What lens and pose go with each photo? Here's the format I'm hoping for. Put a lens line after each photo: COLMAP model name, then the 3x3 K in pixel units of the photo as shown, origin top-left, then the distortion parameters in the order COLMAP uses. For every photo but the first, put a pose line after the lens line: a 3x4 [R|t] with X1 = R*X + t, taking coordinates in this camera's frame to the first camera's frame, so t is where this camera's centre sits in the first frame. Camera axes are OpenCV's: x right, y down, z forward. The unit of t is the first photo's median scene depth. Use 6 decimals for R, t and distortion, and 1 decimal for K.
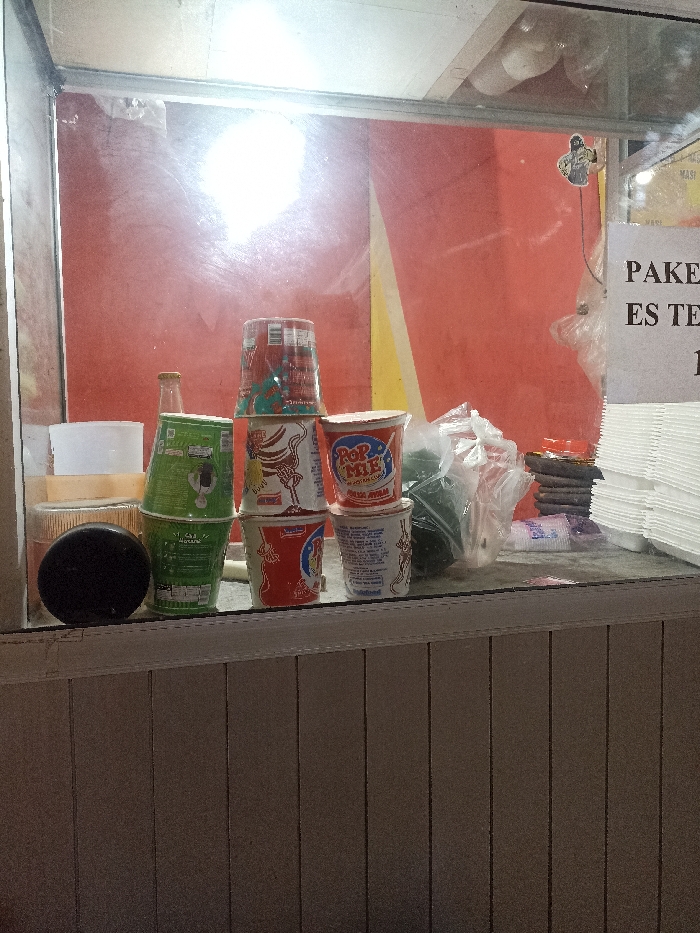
lens RADIAL K [[676.2, 0, 351.5], [0, 676.2, 463.9], [0, 0, 1]] dist [0.010943, -0.000957]
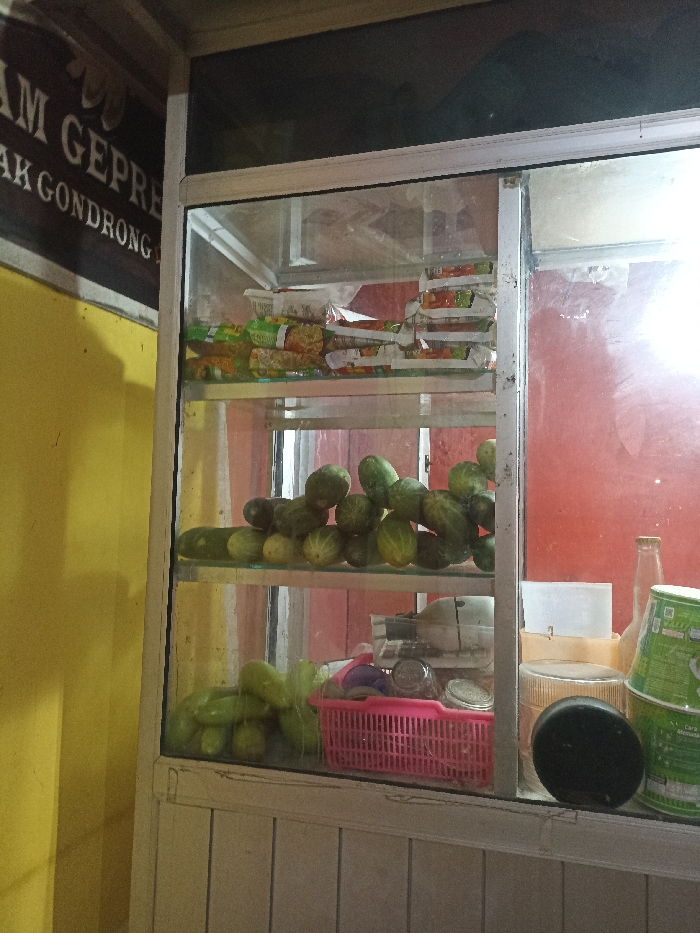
lens RADIAL K [[676.2, 0, 349.5], [0, 676.2, 467.1], [0, 0, 1]] dist [0.010943, -0.000957]
pose [[0.862374, -0.002369, -0.506267, -0.168255], [-0.069151, 0.990066, -0.122424, -0.098319], [0.501528, 0.140584, 0.853643, -0.067160]]
